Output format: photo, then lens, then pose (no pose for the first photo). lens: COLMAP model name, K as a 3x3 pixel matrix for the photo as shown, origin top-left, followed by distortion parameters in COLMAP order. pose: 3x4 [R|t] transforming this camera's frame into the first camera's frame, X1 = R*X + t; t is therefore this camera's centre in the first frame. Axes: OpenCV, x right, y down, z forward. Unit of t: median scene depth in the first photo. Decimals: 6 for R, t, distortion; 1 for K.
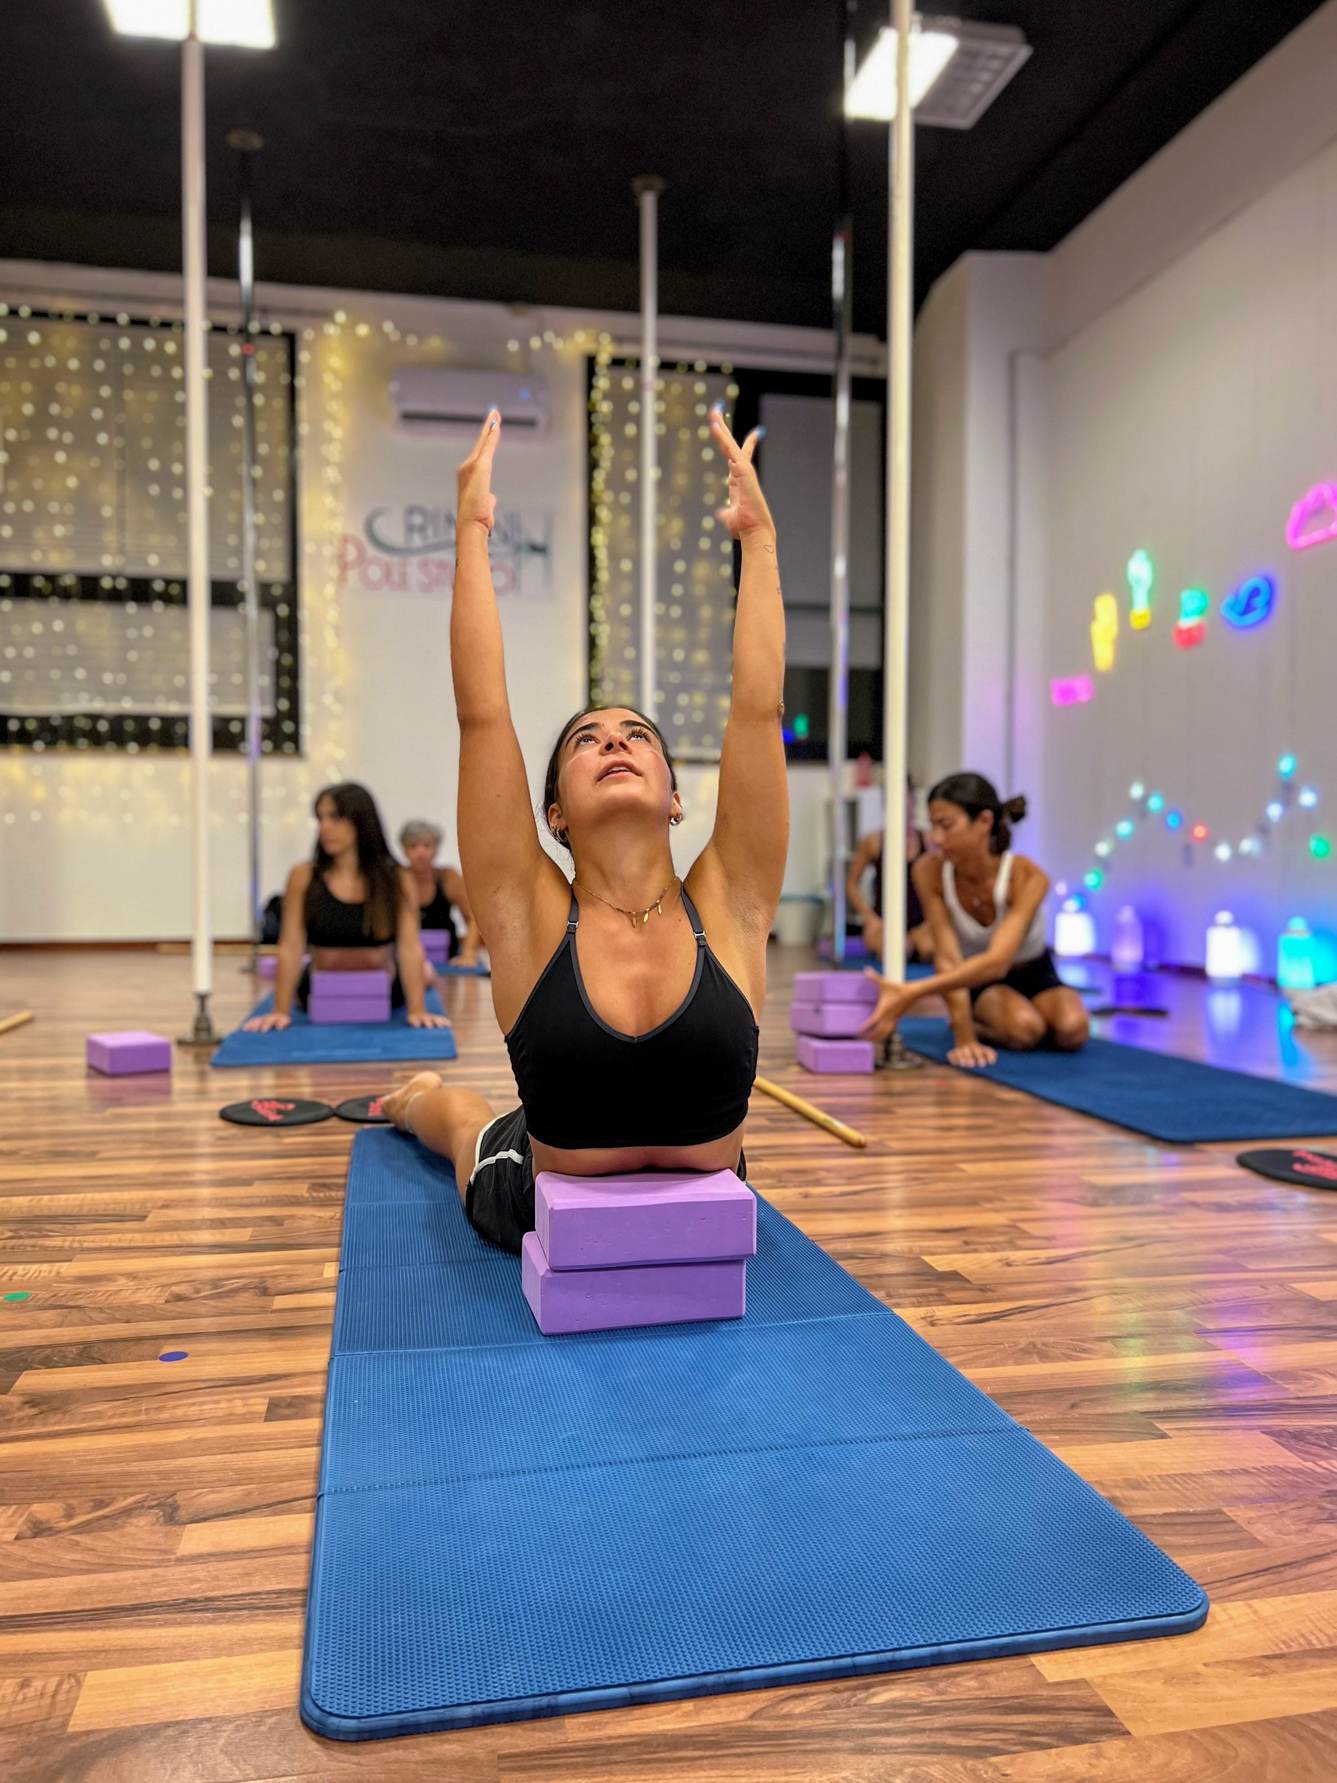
lens RADIAL K [[1376.4, 0, 668.5], [0, 1376.4, 891.5], [0, 0, 1]] dist [0.040115, 0.000227]
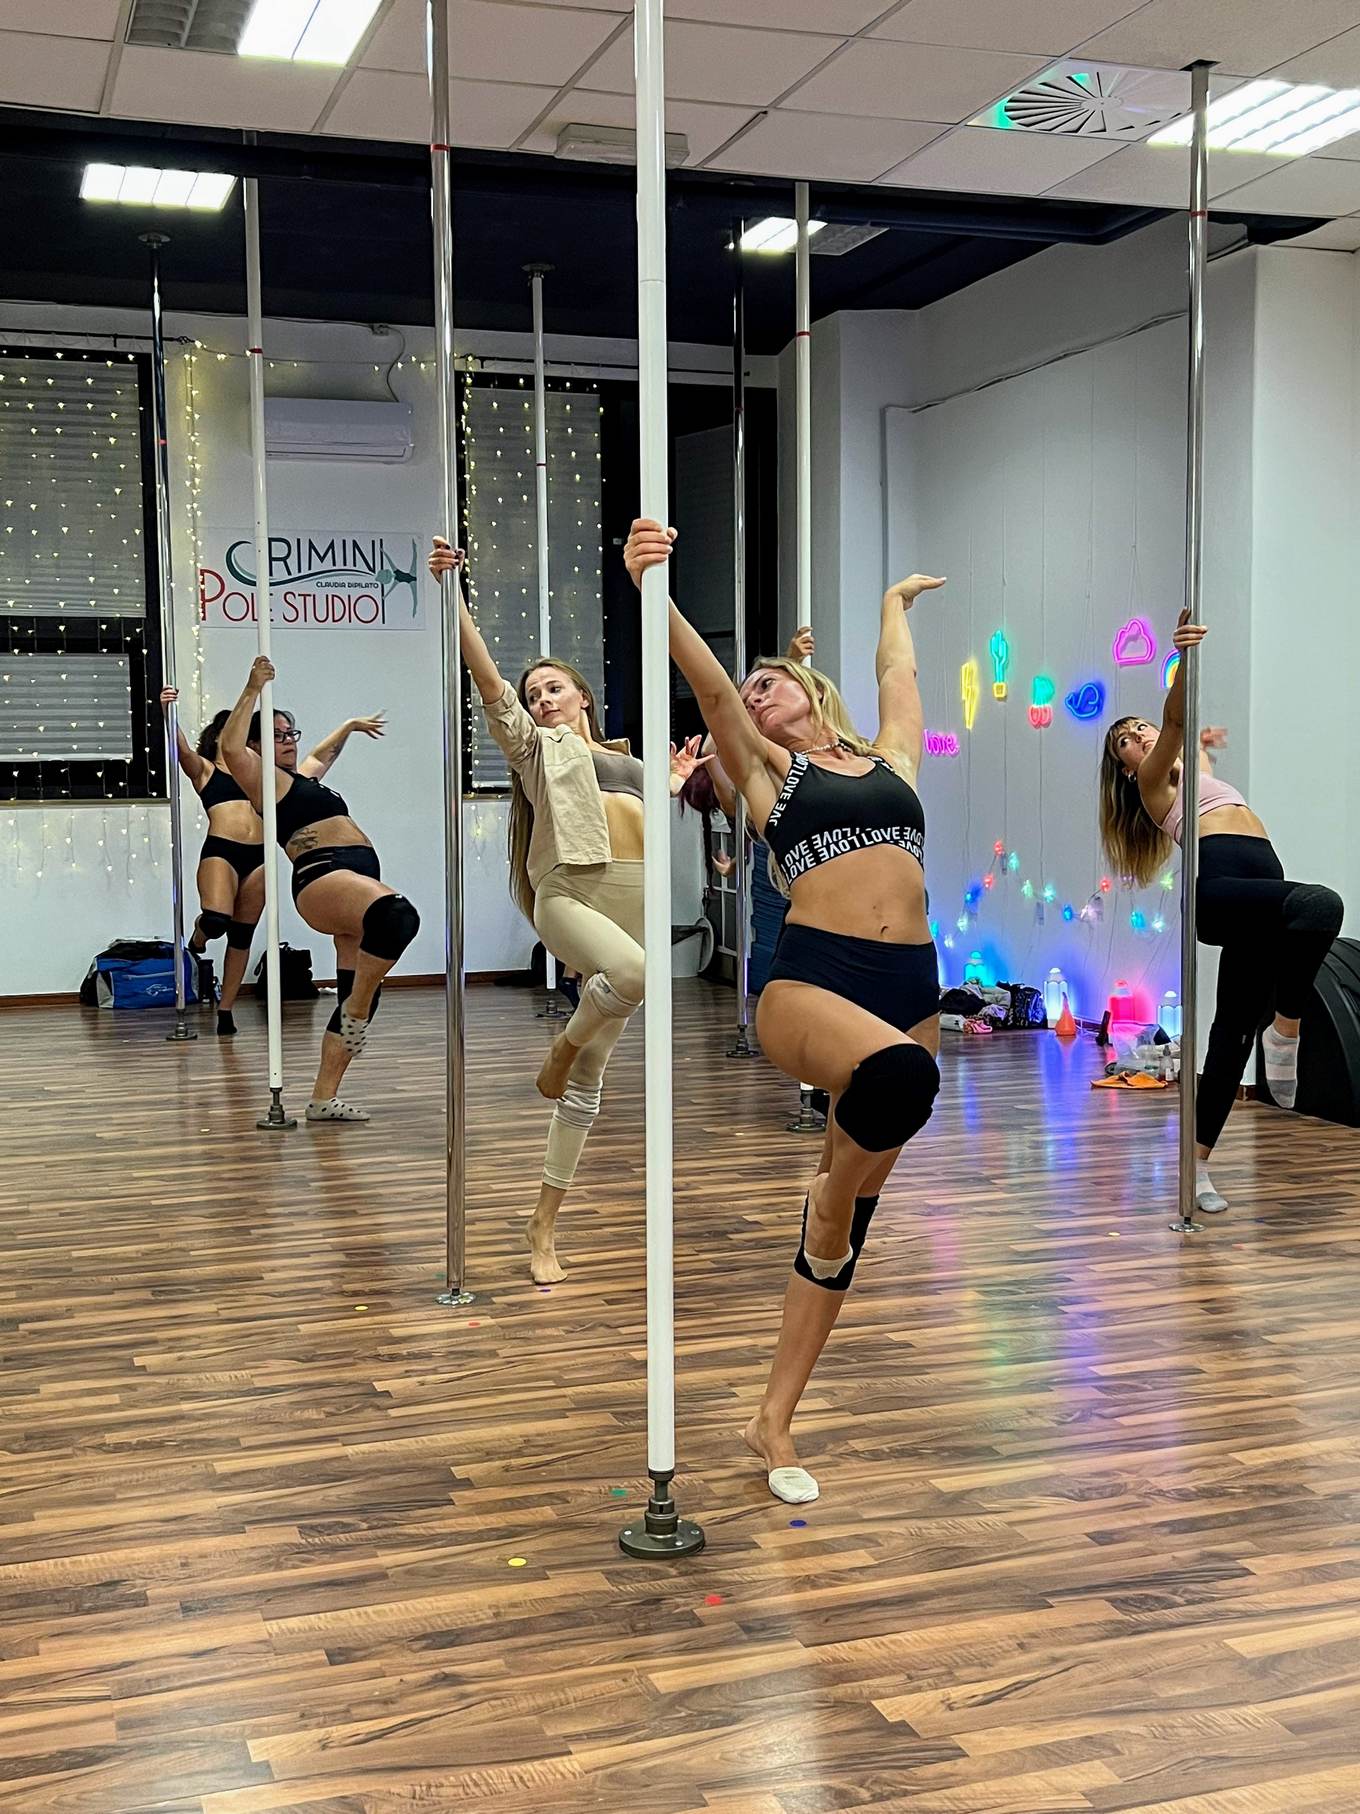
lens RADIAL K [[2074.7, 0, 680.0], [0, 2074.7, 907.0], [0, 0, 1]] dist [0.061536, -0.001976]
pose [[0.989528, -0.020782, 0.142839, -0.140009], [0.012801, 0.998317, 0.056567, -0.118090], [-0.143774, -0.054147, 0.988128, -0.570396]]
